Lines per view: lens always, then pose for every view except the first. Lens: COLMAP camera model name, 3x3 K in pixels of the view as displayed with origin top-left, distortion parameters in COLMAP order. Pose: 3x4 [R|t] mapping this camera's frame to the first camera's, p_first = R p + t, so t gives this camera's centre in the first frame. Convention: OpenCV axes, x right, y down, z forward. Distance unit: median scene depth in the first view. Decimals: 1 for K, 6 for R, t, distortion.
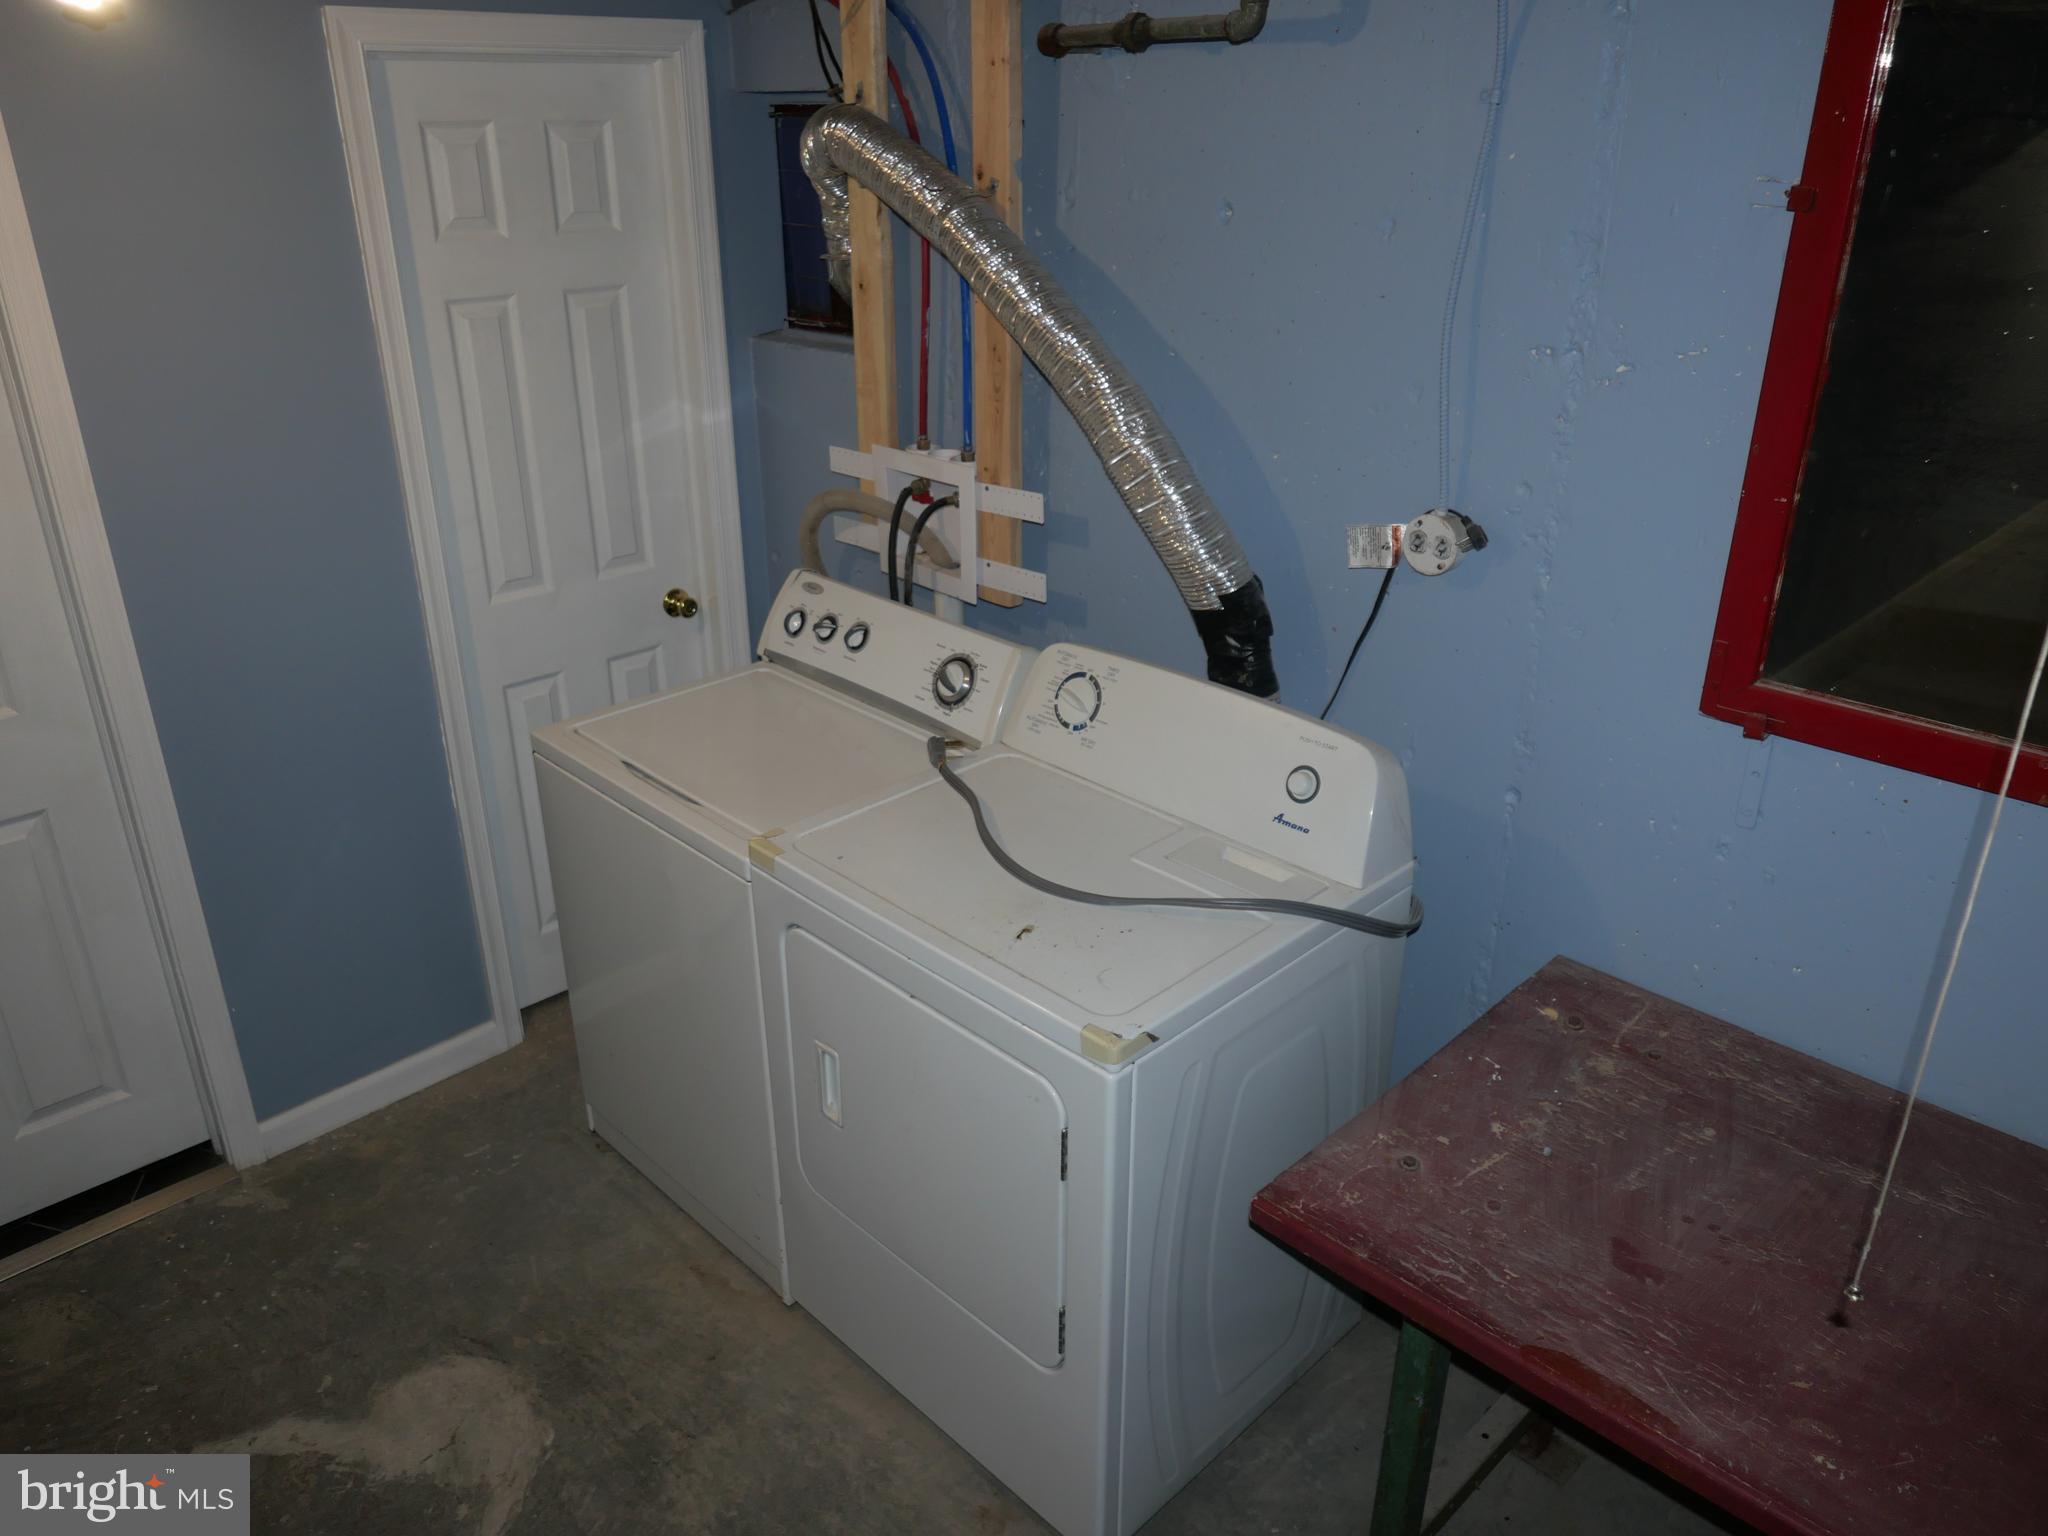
lens RADIAL K [[1472.2, 0, 1024.4], [0, 1472.2, 763.1], [0, 0, 1]] dist [-0.039658, 0.025304]
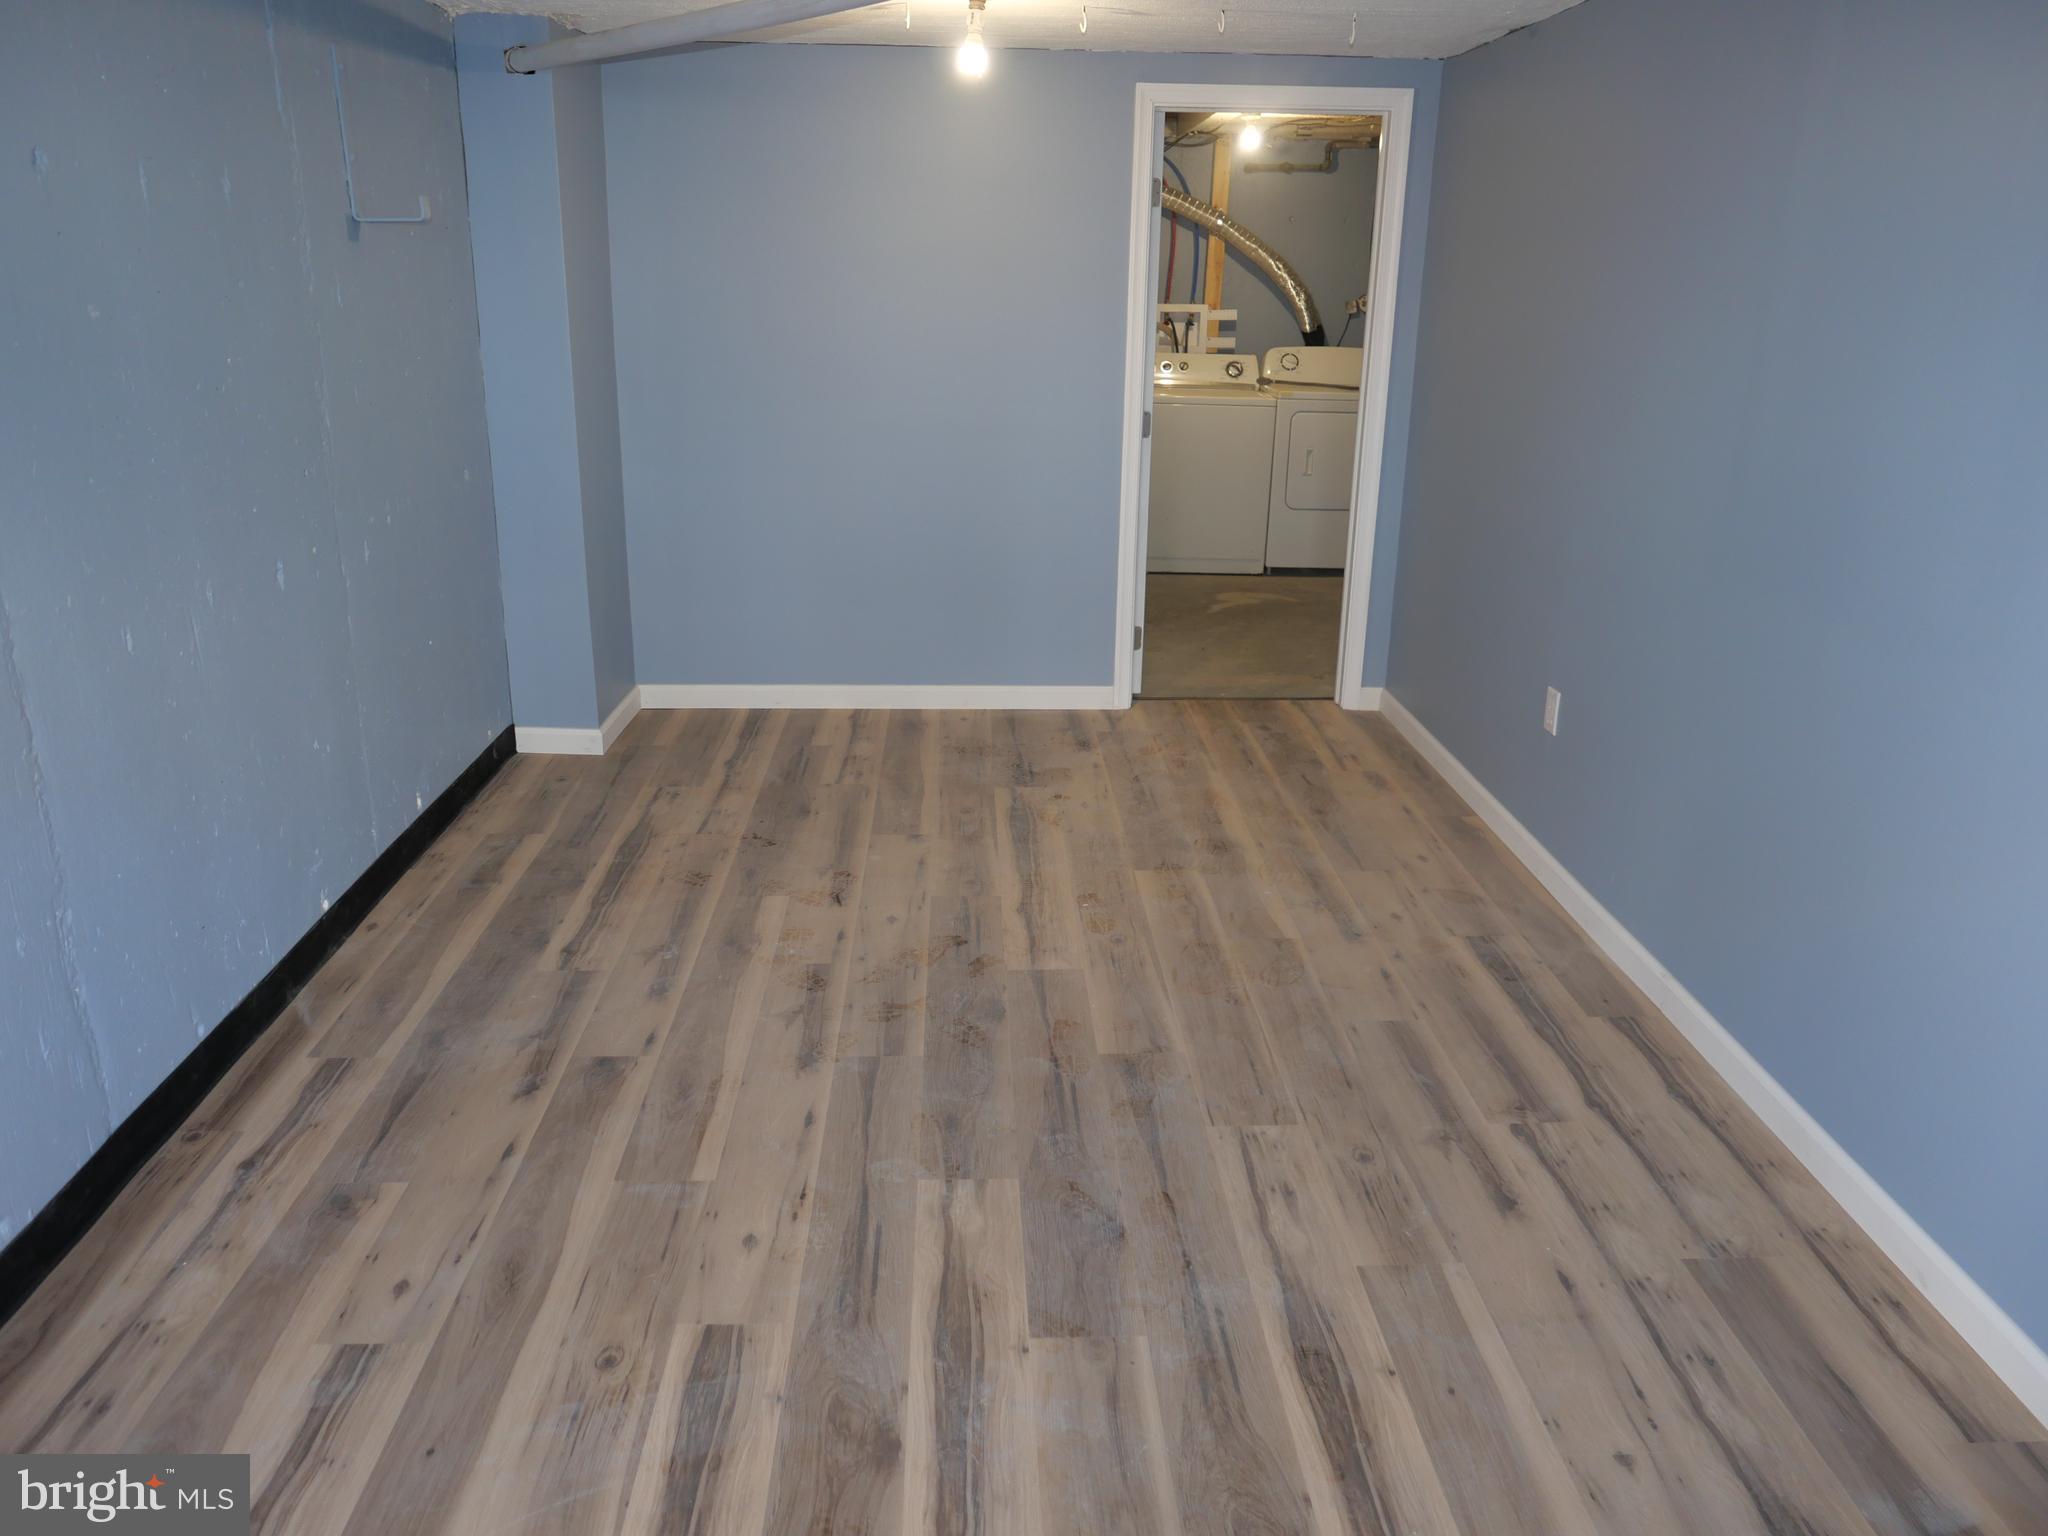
lens RADIAL K [[1472.2, 0, 1020.3], [0, 1472.2, 768.9], [0, 0, 1]] dist [-0.039658, 0.025304]
pose [[0.677694, -0.233880, 0.697159, -2.658036], [0.290205, 0.956183, 0.038674, 0.488268], [-0.675657, 0.176109, 0.715873, -0.732392]]
